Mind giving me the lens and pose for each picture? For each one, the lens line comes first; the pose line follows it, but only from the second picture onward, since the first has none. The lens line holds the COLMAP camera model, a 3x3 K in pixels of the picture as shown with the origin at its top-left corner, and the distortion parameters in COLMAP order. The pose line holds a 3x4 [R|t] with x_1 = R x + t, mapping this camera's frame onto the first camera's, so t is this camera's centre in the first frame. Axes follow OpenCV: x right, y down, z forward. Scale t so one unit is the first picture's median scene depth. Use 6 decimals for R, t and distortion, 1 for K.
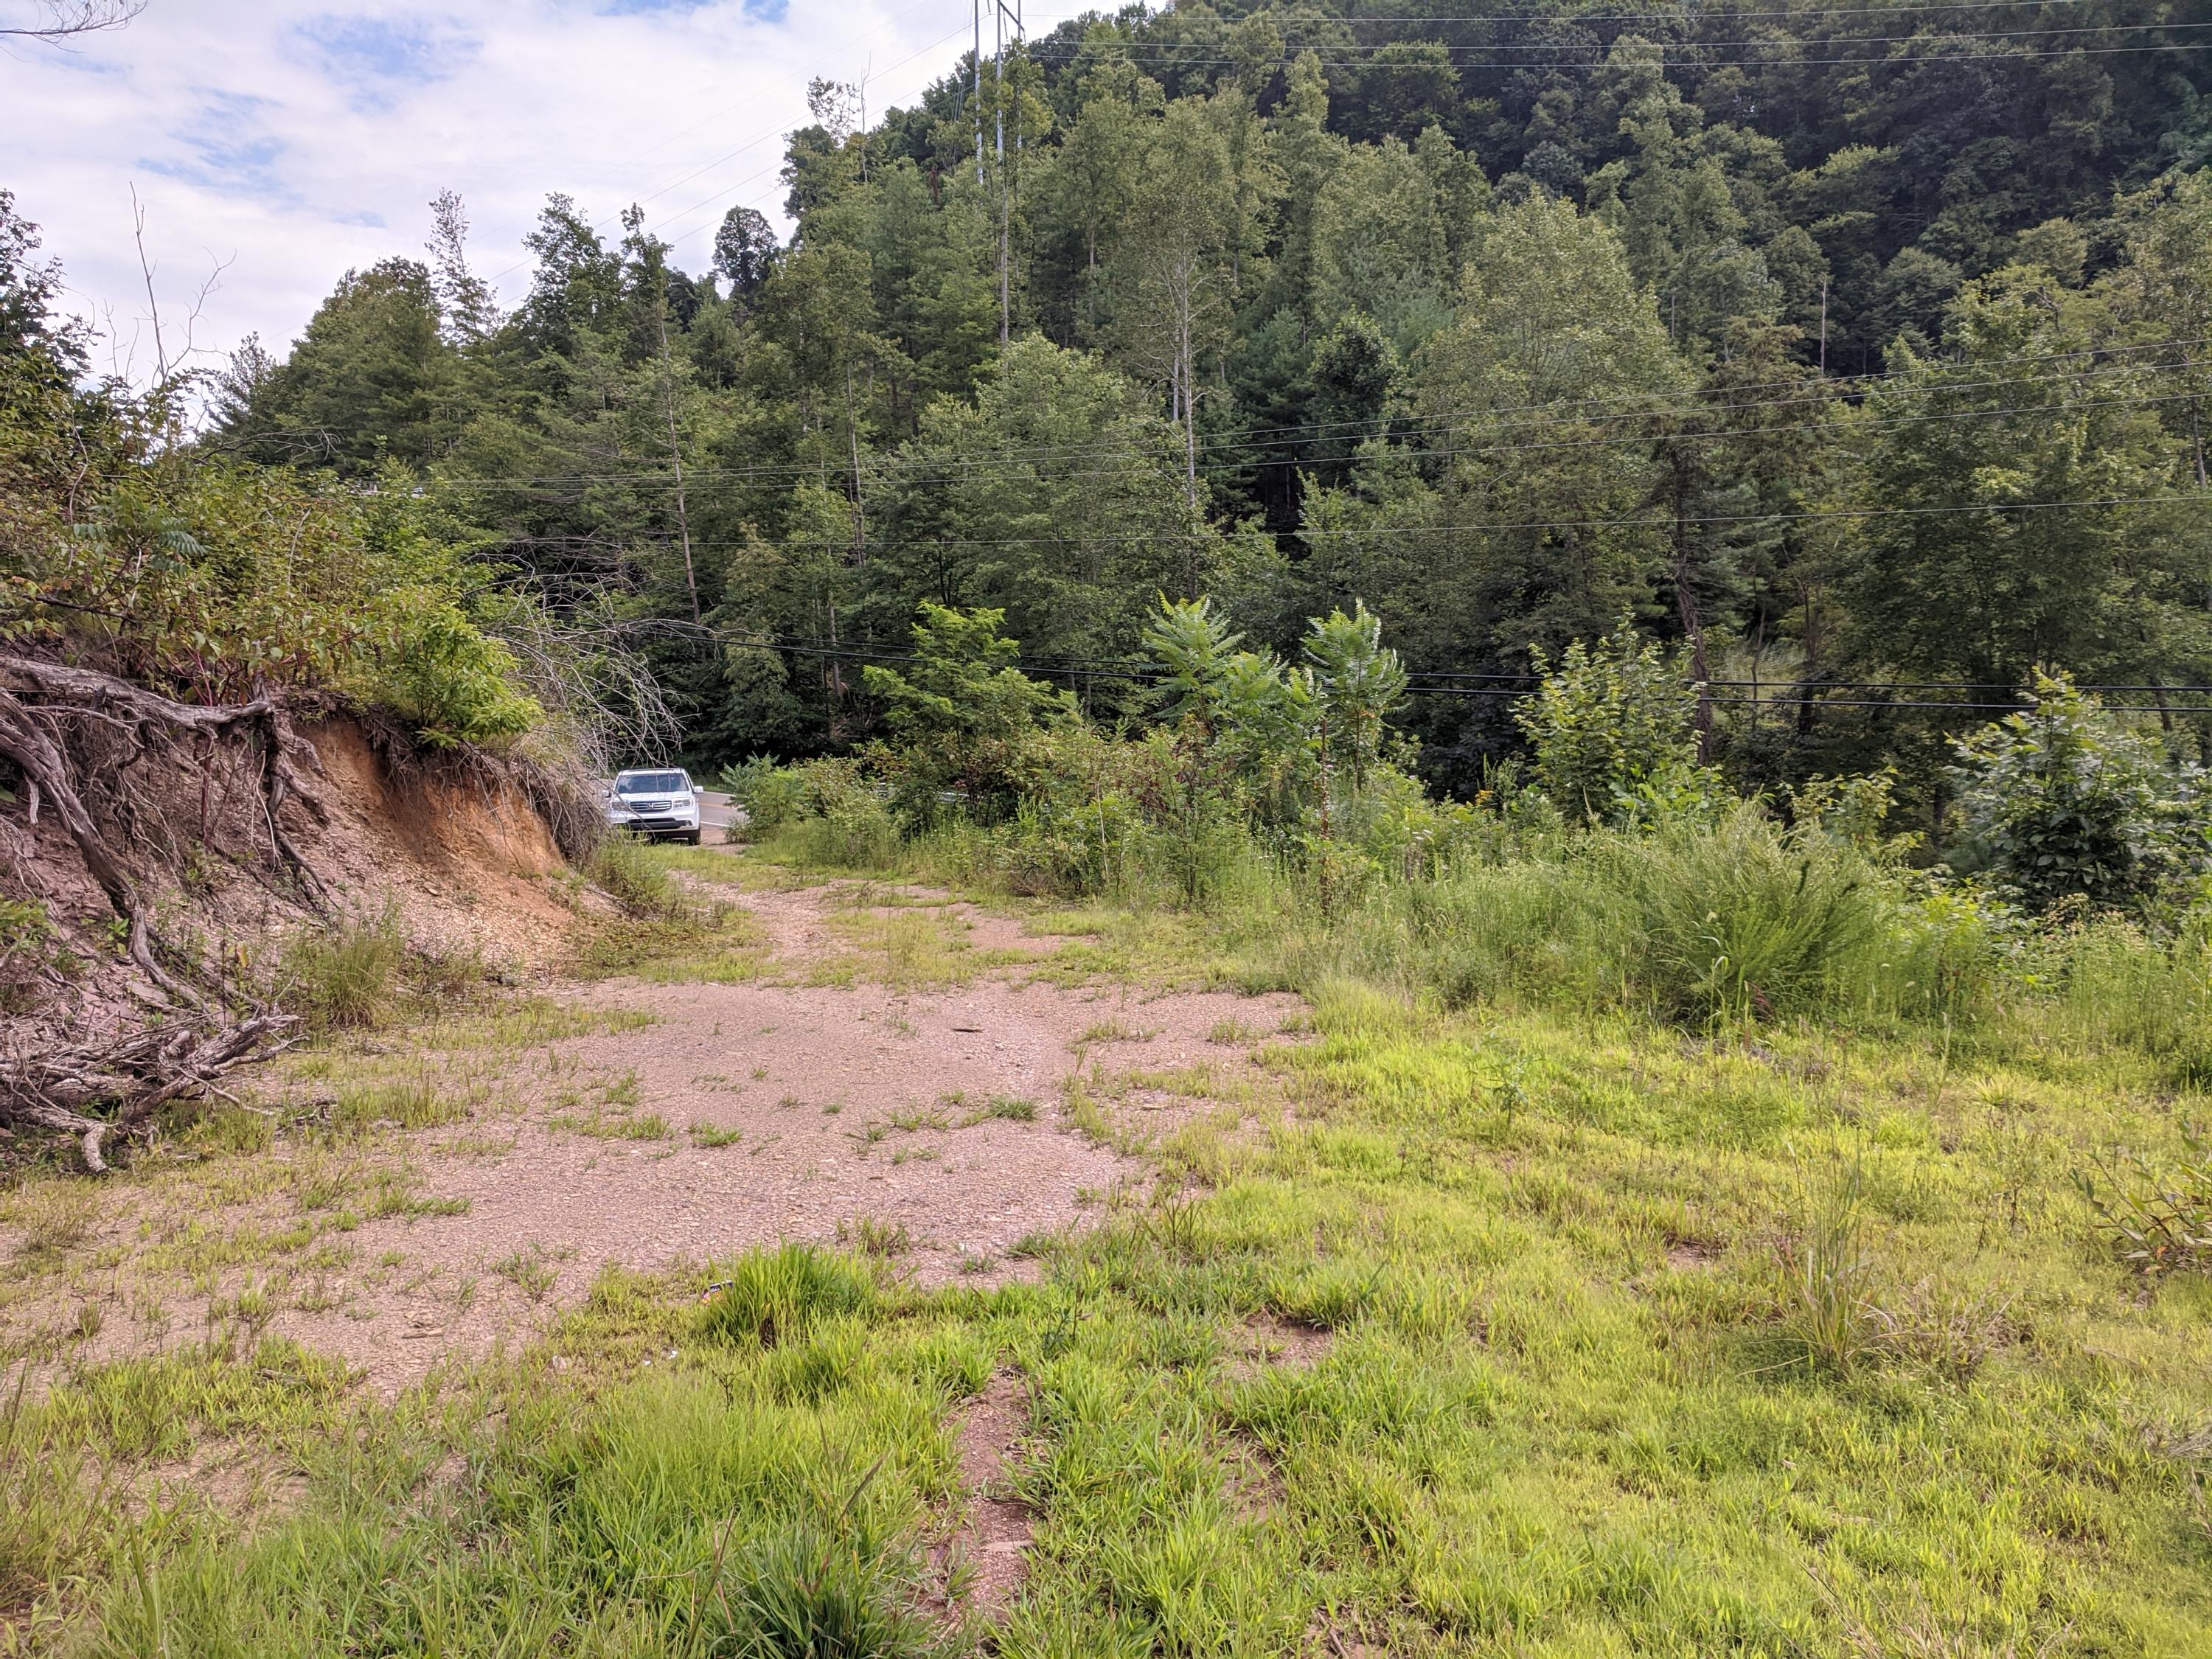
lens RADIAL K [[1646.1, 0, 1127.3], [0, 1646.1, 844.2], [0, 0, 1]] dist [-0.034616, 0.036257]
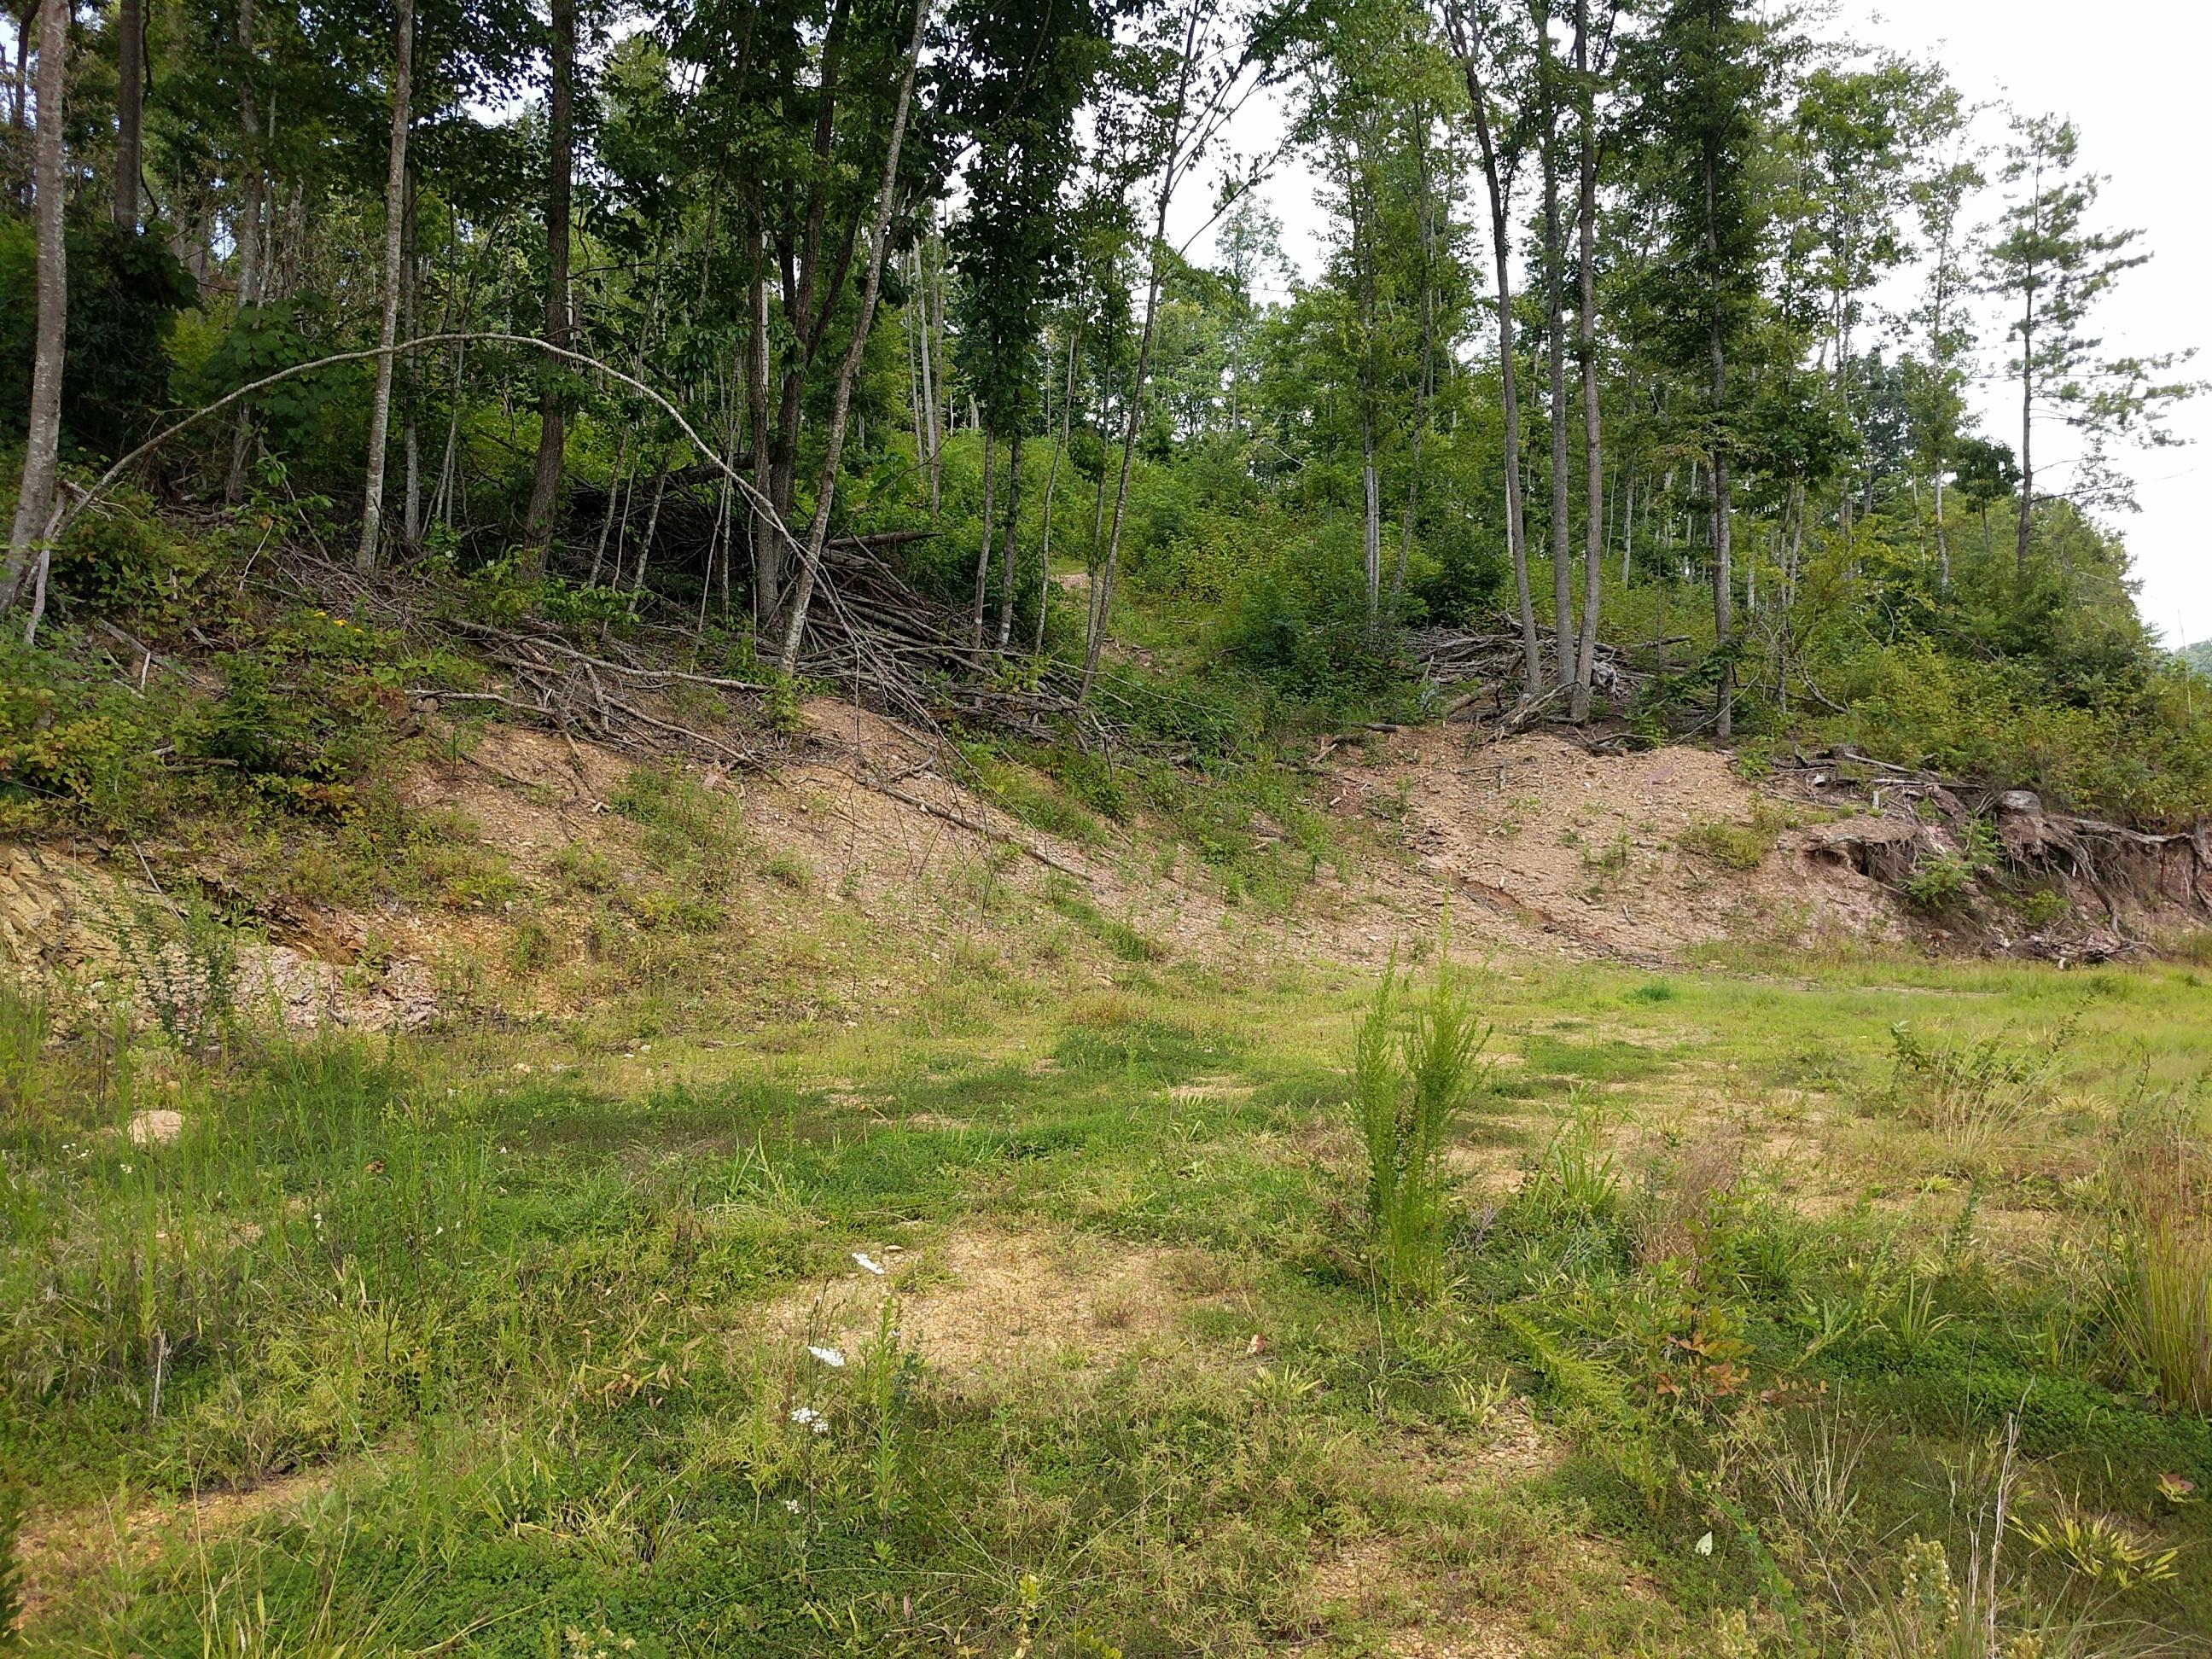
lens RADIAL K [[1646.1, 0, 1127.3], [0, 1646.1, 844.2], [0, 0, 1]] dist [-0.034616, 0.036257]
pose [[0.343210, 0.009545, -0.939210, 0.891282], [-0.076280, 0.996929, -0.017743, 0.066551], [0.936156, 0.077732, 0.342884, -0.951691]]
